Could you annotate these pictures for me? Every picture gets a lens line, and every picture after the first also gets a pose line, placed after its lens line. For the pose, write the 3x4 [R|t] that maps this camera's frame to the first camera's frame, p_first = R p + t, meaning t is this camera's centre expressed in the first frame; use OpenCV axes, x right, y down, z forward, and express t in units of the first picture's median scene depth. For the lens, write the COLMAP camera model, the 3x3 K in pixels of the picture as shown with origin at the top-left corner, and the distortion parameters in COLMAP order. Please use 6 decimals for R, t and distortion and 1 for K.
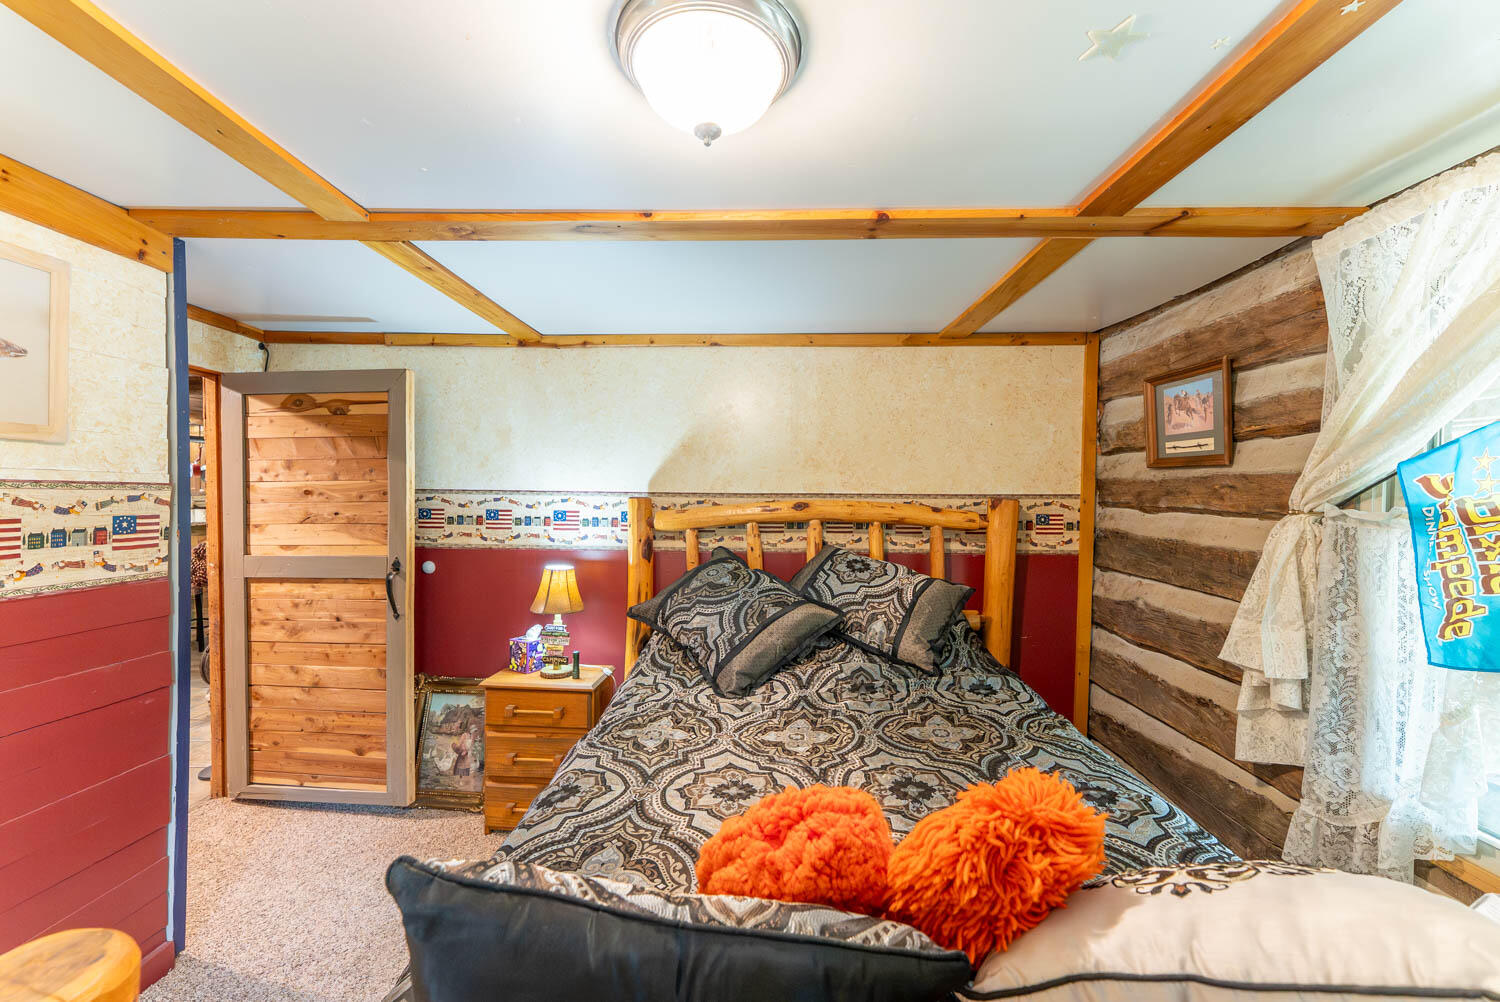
lens RADIAL K [[598.9, 0, 744.7], [0, 598.9, 503.8], [0, 0, 1]] dist [-0.000266, -0.000823]
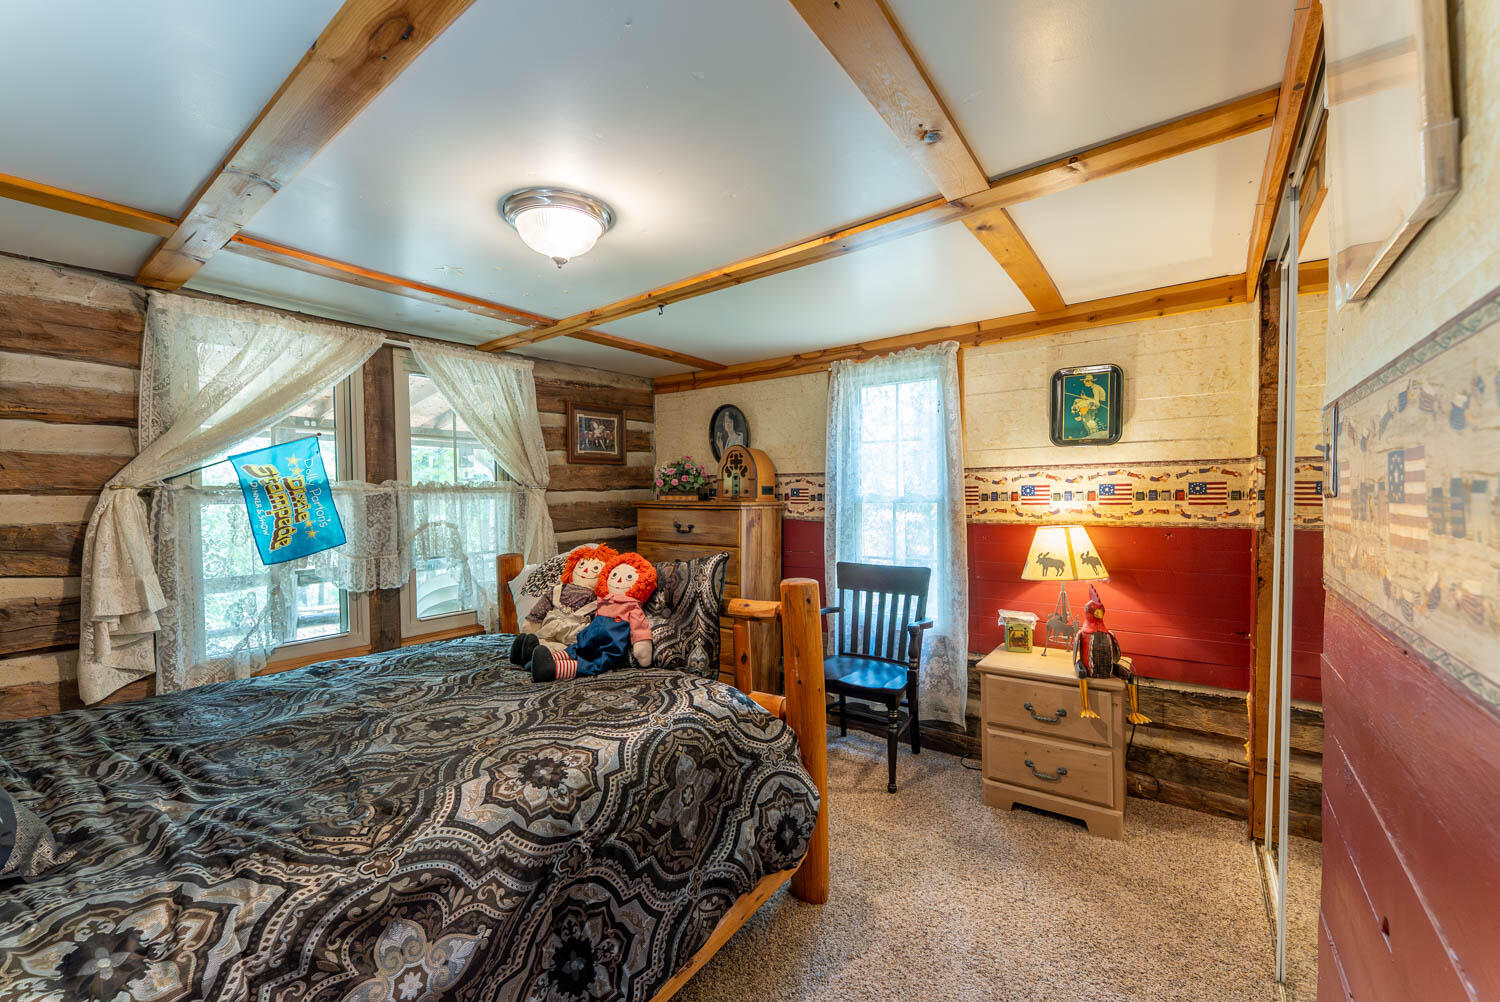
lens RADIAL K [[598.9, 0, 744.7], [0, 598.9, 503.8], [0, 0, 1]] dist [-0.000266, -0.000823]
pose [[-0.826397, -0.001719, 0.563086, -0.663500], [0.015284, 0.999558, 0.025483, 0.027322], [-0.562881, 0.029666, -0.826005, 0.952721]]
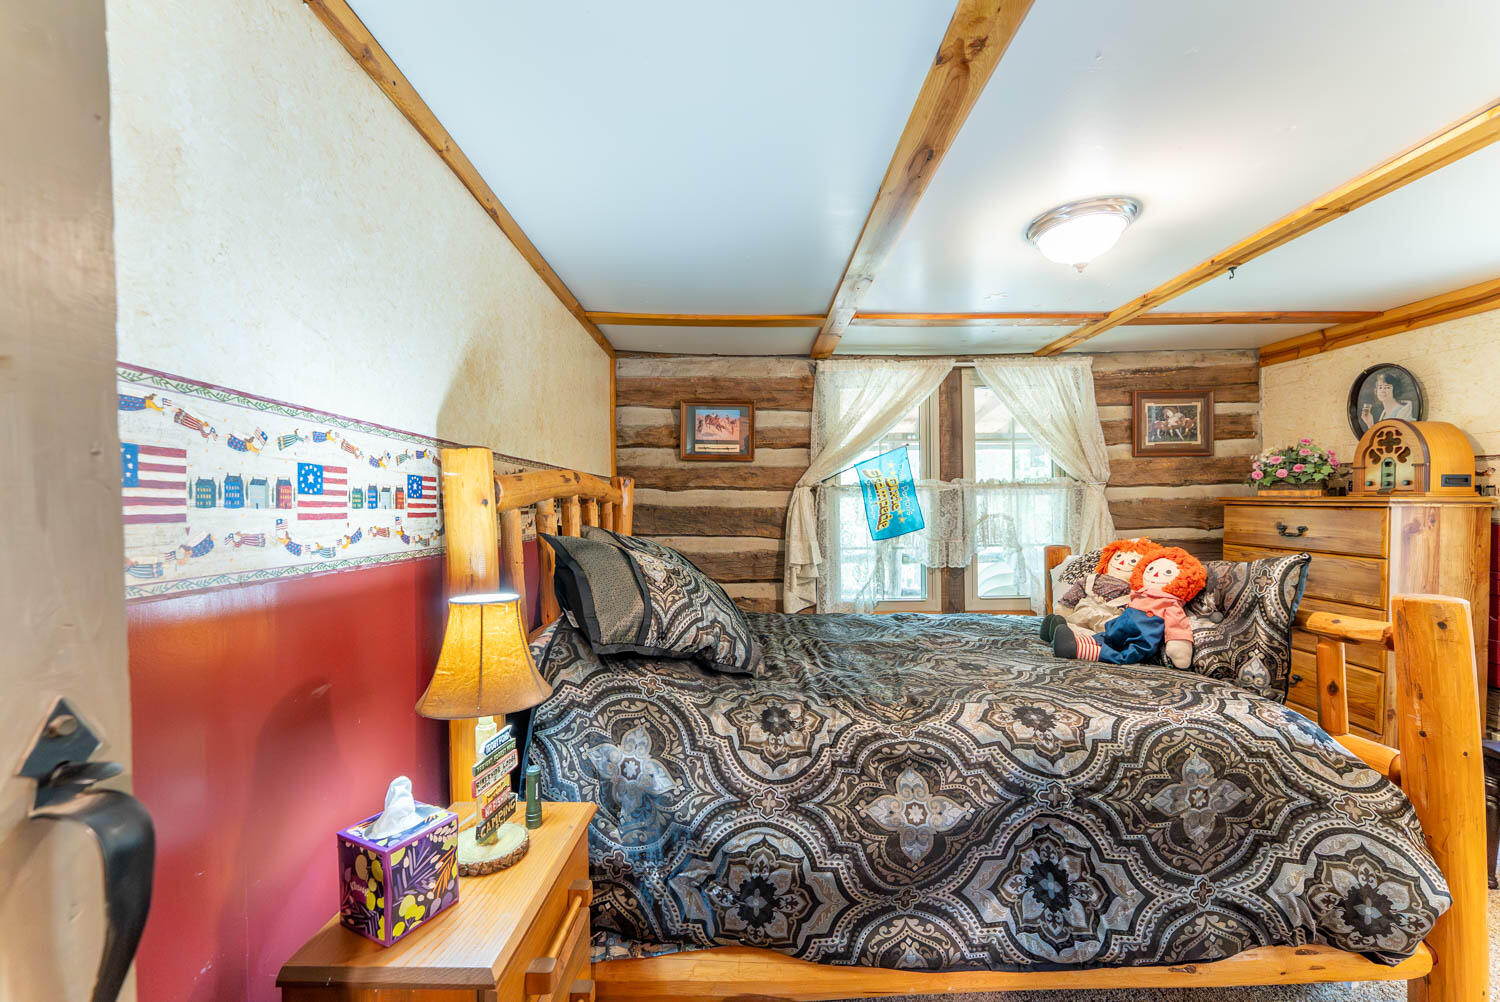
lens RADIAL K [[598.9, 0, 744.7], [0, 598.9, 503.8], [0, 0, 1]] dist [-0.000266, -0.000823]
pose [[-0.048038, -0.002801, 0.998842, -0.835430], [0.018256, 0.999827, 0.003682, 0.047171], [-0.998679, 0.018411, -0.047979, 0.947963]]
